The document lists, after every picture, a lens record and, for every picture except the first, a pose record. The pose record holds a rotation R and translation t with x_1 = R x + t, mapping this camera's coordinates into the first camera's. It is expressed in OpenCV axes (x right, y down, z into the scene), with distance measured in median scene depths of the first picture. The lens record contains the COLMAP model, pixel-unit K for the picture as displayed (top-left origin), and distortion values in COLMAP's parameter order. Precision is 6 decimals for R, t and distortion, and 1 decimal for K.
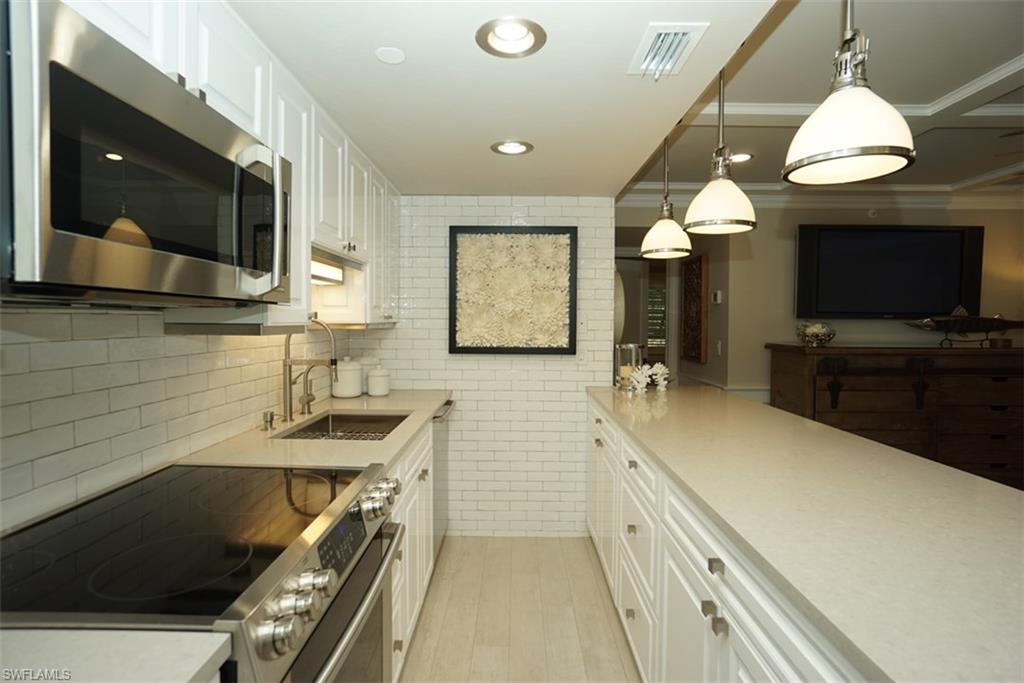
lens RADIAL K [[496.7, 0, 512.0], [0, 496.7, 341.5], [0, 0, 1]] dist [-0.001861, -0.000257]
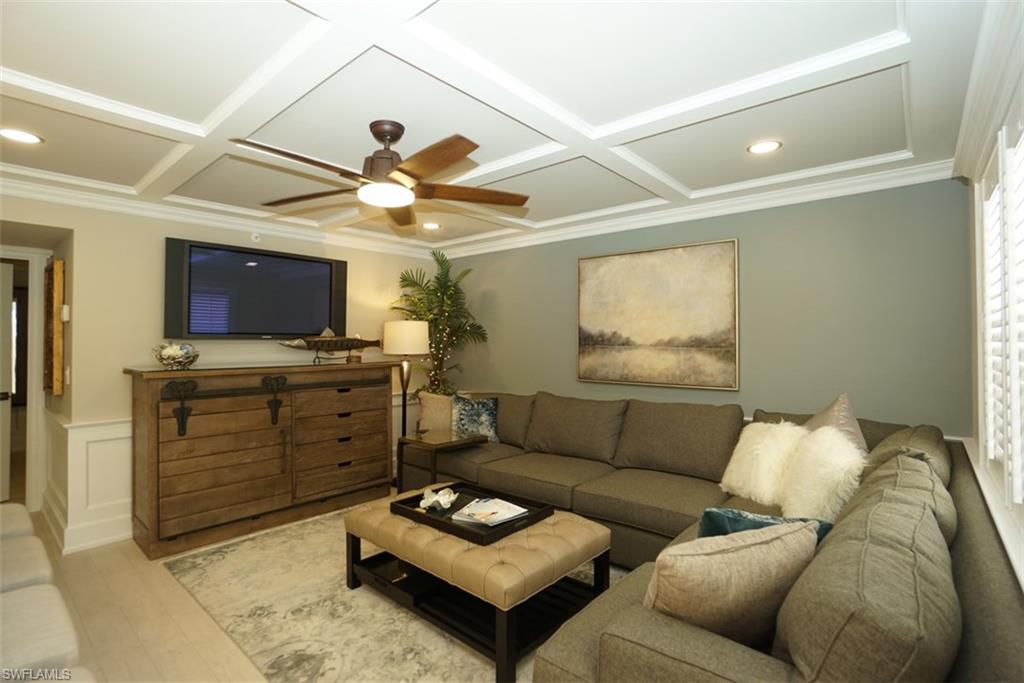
lens RADIAL K [[496.7, 0, 512.0], [0, 496.7, 341.5], [0, 0, 1]] dist [-0.001861, -0.000257]
pose [[0.668833, -0.006342, 0.743386, 0.342381], [0.033449, 0.999208, -0.021570, -0.001269], [-0.742660, 0.039292, 0.668515, -0.085641]]
